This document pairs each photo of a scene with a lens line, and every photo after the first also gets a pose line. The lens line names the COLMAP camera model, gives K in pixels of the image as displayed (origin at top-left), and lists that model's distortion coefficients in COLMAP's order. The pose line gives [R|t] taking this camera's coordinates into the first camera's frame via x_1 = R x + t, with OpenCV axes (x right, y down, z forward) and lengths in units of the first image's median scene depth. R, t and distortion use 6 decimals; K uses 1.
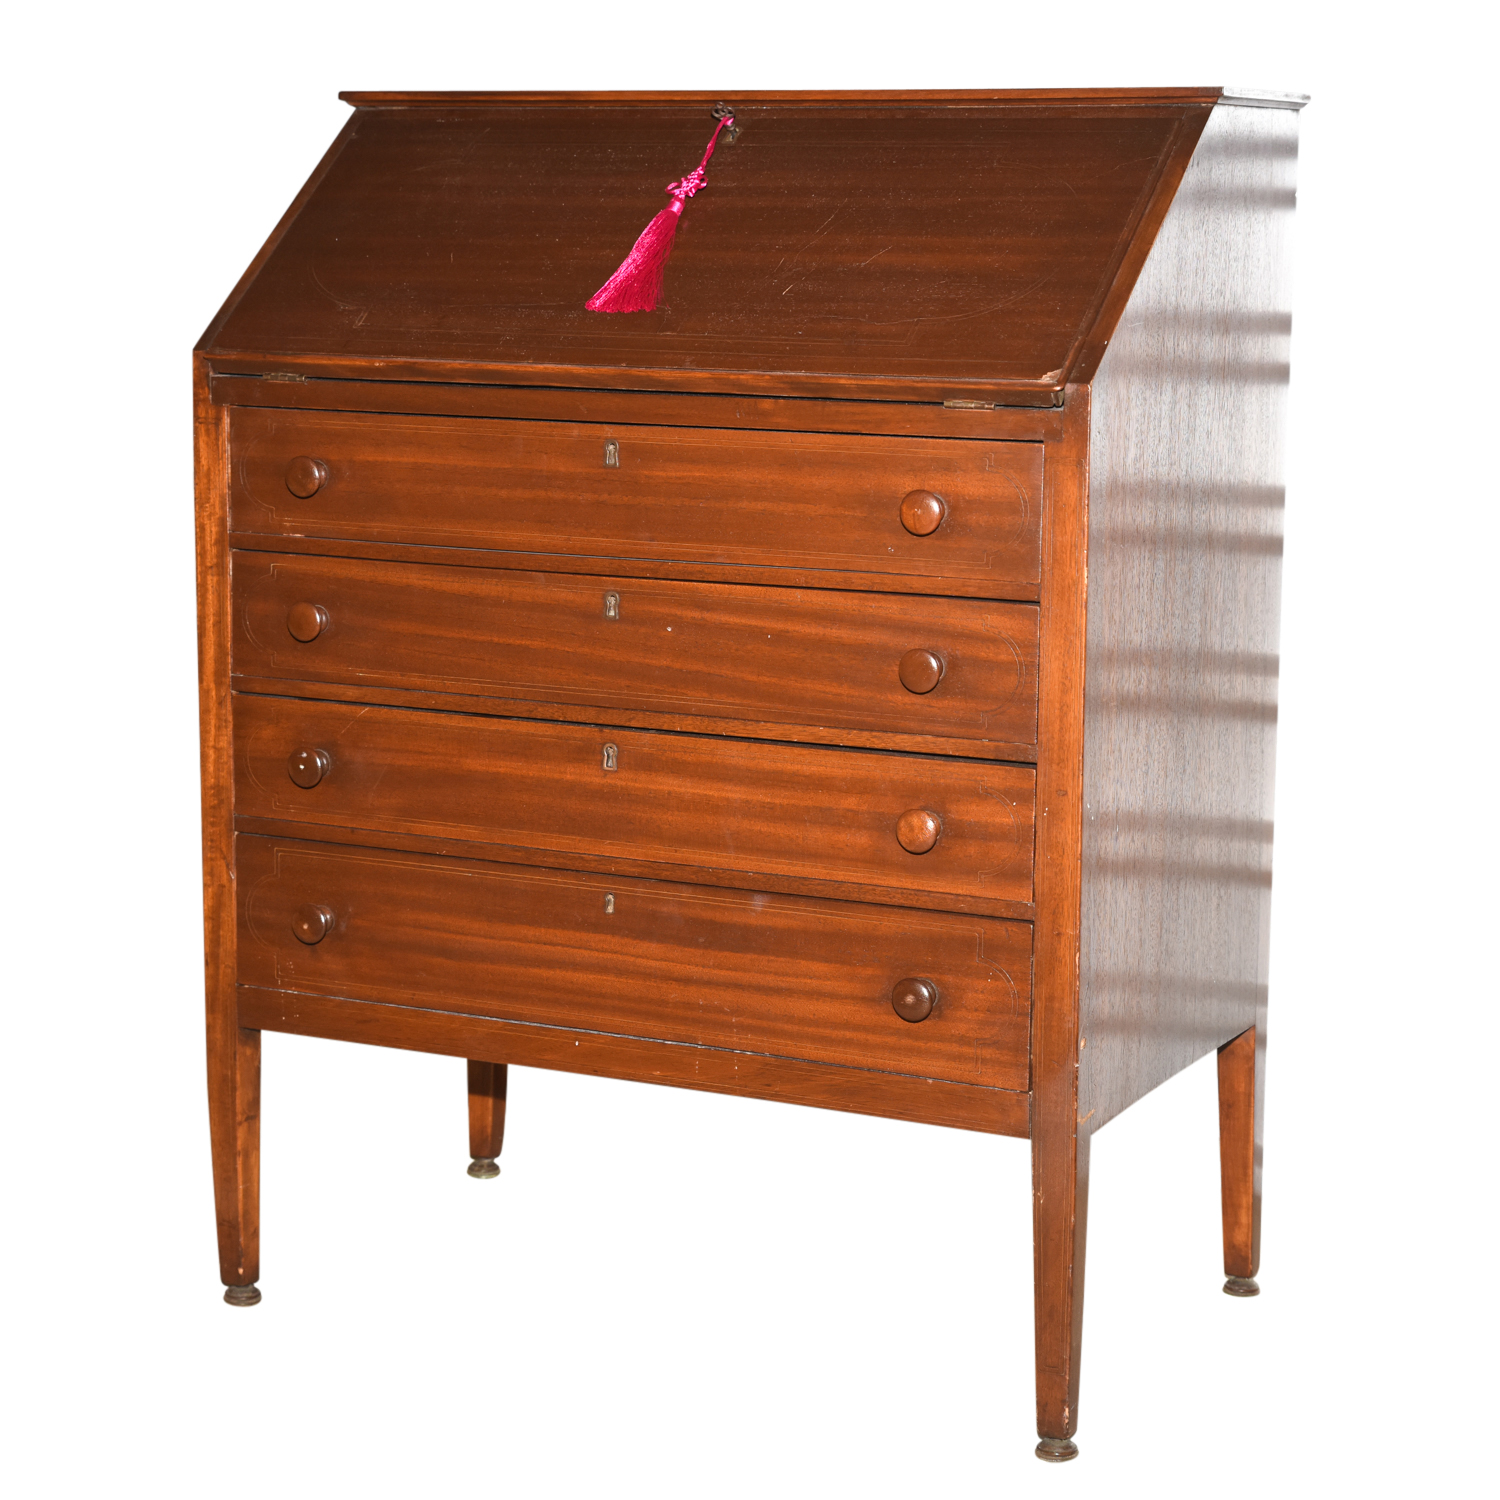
lens RADIAL K [[3573.2, 0, 746.2], [0, 3573.2, 753.1], [0, 0, 1]] dist [-0.030321, 0.000000]
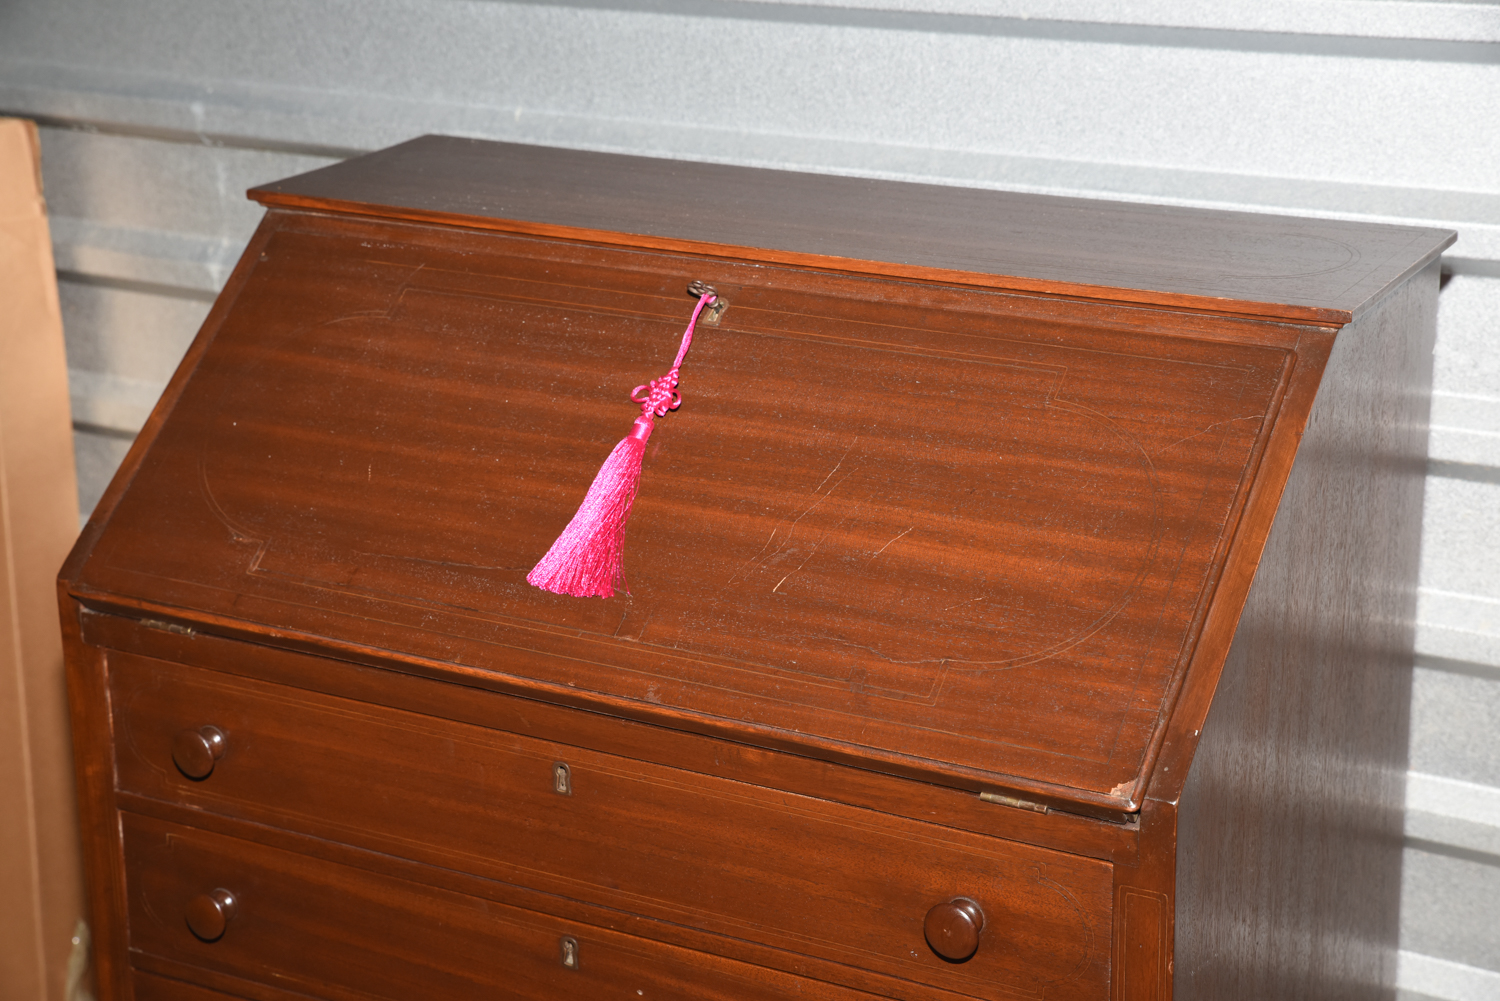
lens RADIAL K [[2847.0, 0, 734.7], [0, 2847.0, 495.4], [0, 0, 1]] dist [0.166048, 0.000000]
pose [[0.998970, -0.012934, -0.043482, 0.028787], [0.019634, 0.987340, 0.157399, -0.244028], [0.040896, -0.158091, 0.986577, 0.385540]]
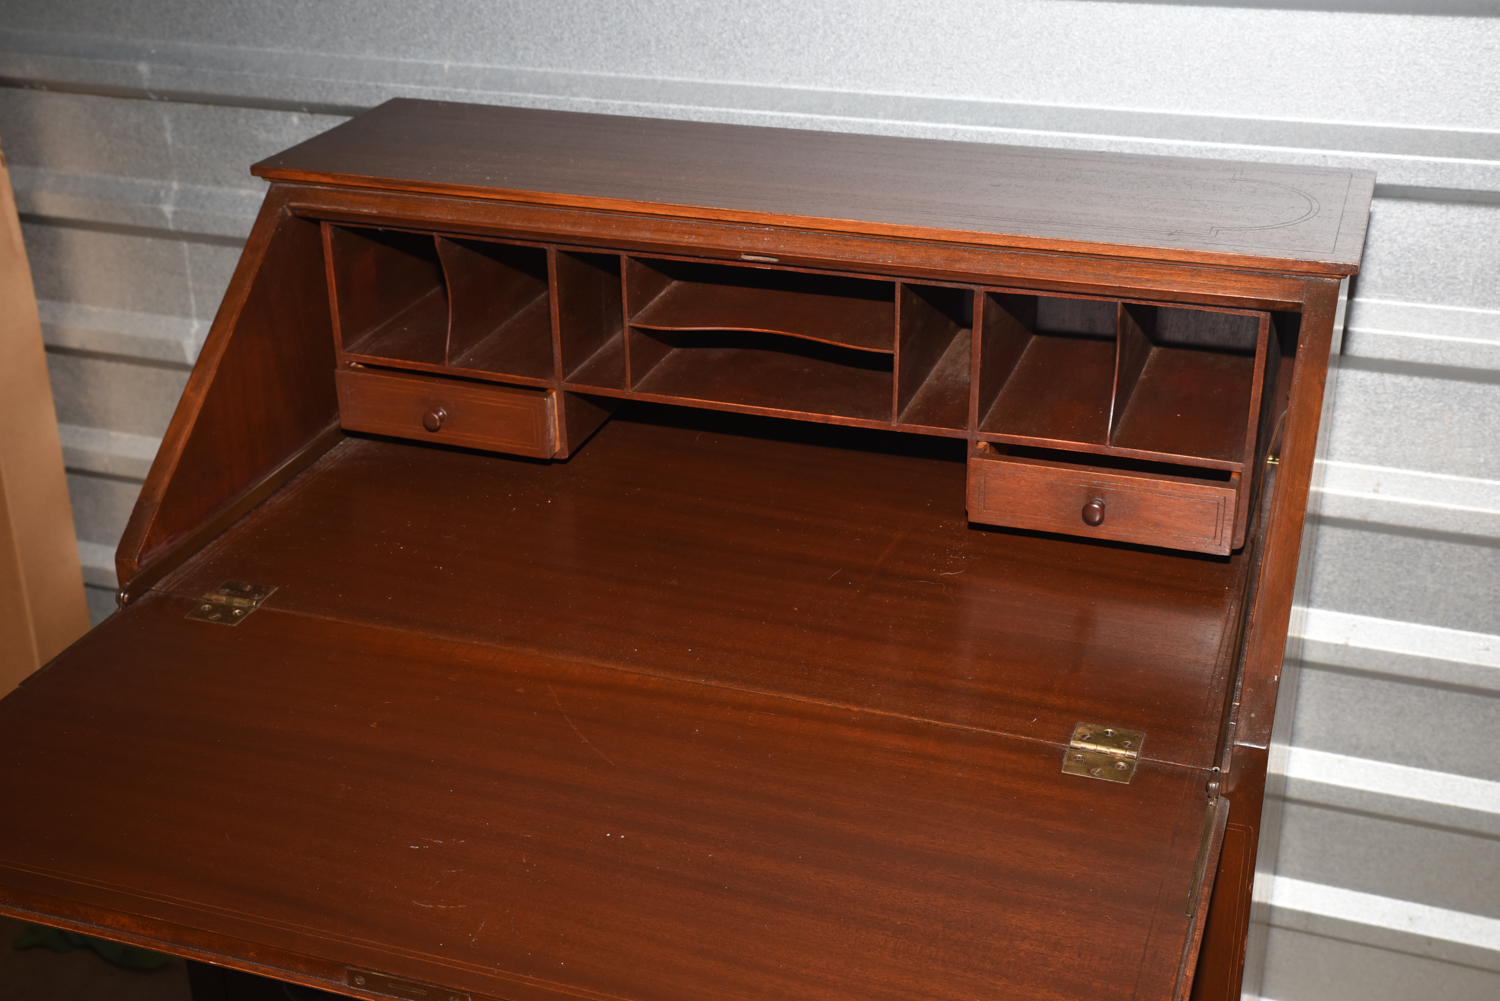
lens RADIAL K [[1949.1, 0, 753.6], [0, 1949.1, 509.7], [0, 0, 1]] dist [0.026883, 0.000000]
pose [[0.990374, -0.077444, 0.114722, -0.060457], [0.042121, 0.958142, 0.283178, -0.263433], [-0.131850, -0.275620, 0.952181, 0.570300]]
